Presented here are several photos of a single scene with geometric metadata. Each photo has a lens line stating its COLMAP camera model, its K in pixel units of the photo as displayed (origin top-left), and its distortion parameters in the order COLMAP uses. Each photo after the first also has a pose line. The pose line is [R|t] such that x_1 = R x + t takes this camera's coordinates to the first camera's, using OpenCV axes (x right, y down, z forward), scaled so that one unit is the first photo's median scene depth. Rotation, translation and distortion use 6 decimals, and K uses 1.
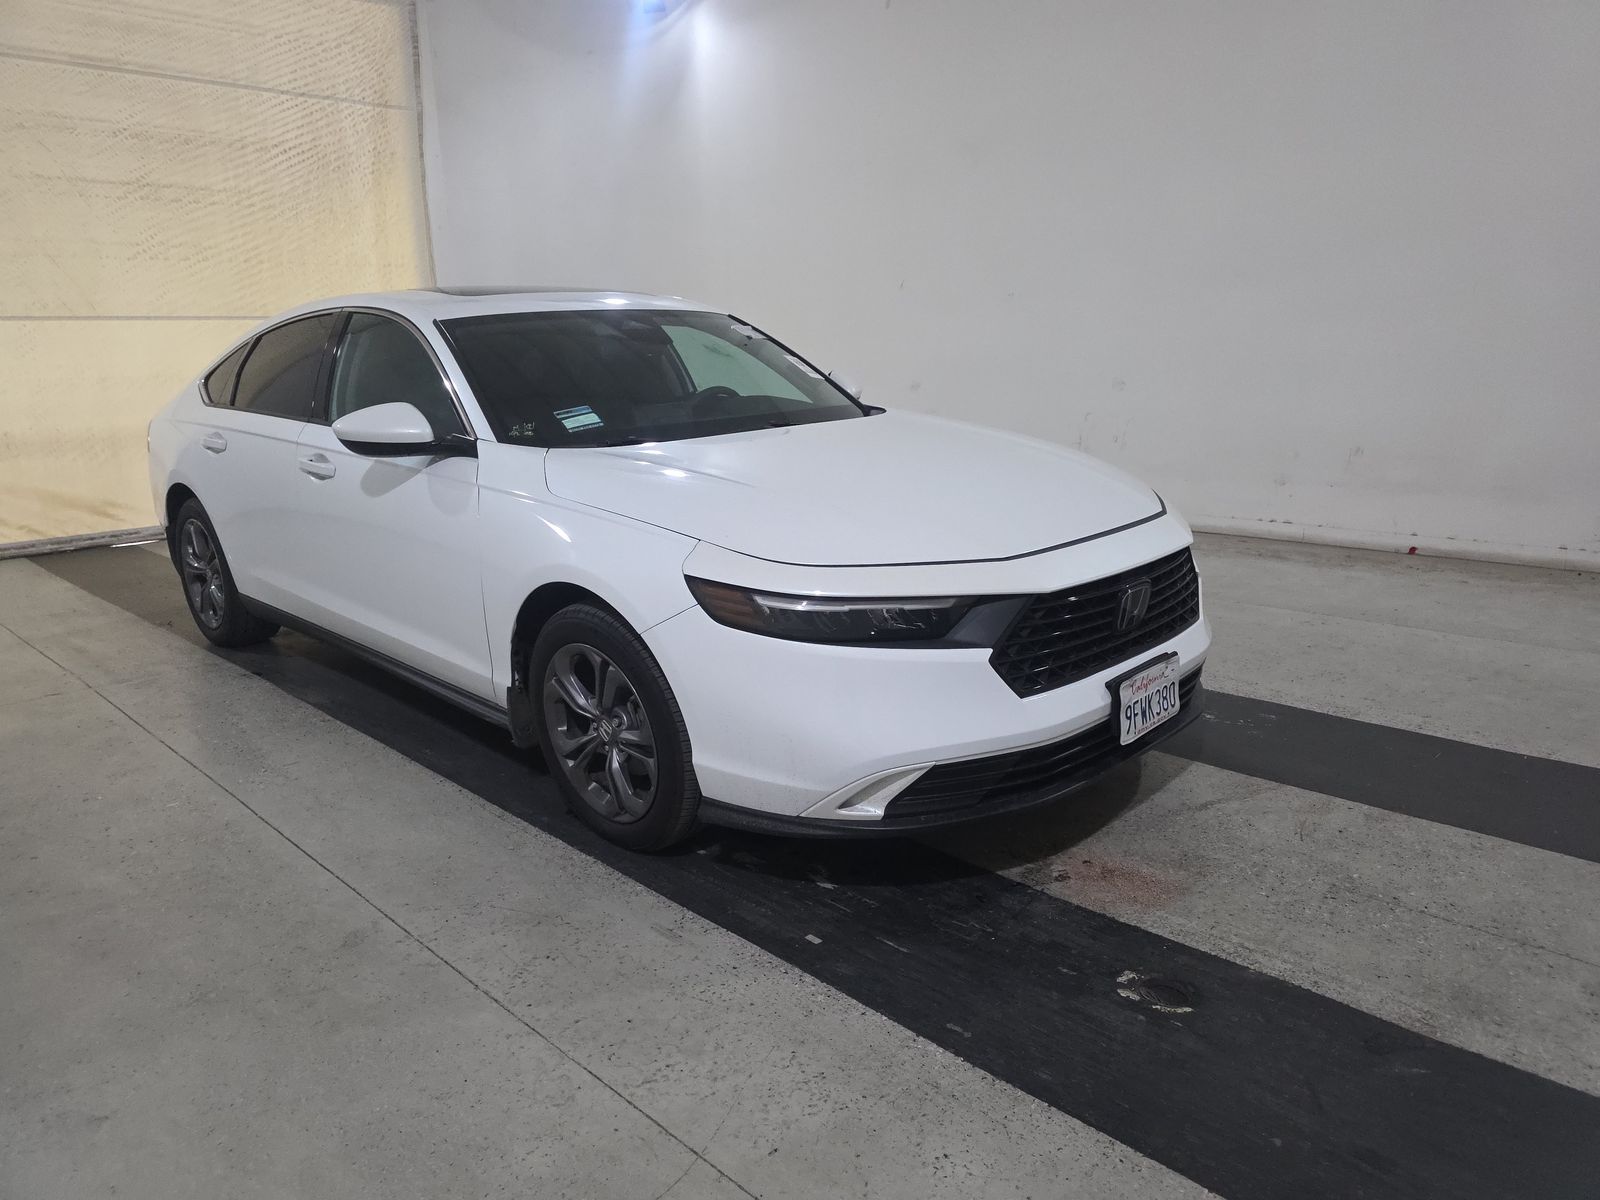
lens RADIAL K [[1094.8, 0, 829.1], [0, 1094.8, 564.3], [0, 0, 1]] dist [0.023905, -0.024710]
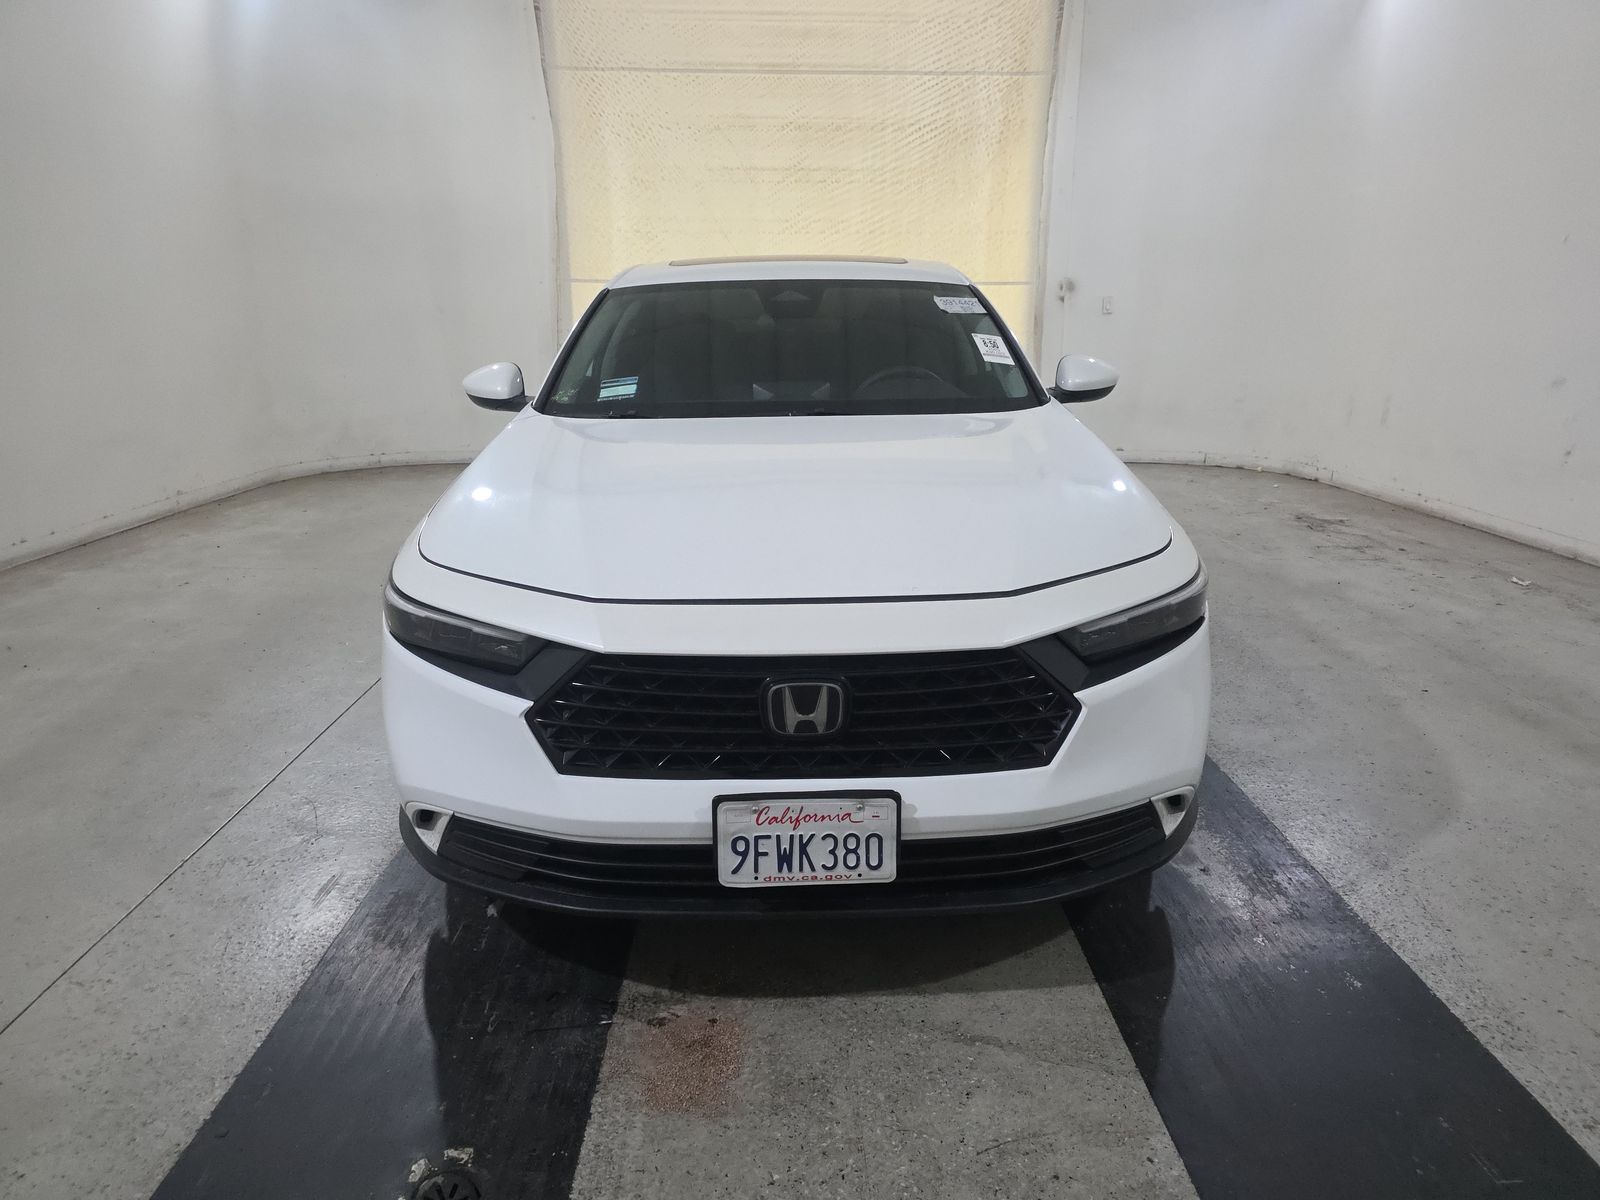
lens RADIAL K [[1094.8, 0, 829.1], [0, 1094.8, 564.3], [0, 0, 1]] dist [0.023905, -0.024710]
pose [[0.713990, 0.179174, -0.676842, 0.260641], [-0.157901, 0.983004, 0.093654, -0.041955], [0.682118, 0.040006, 0.730147, 0.171325]]
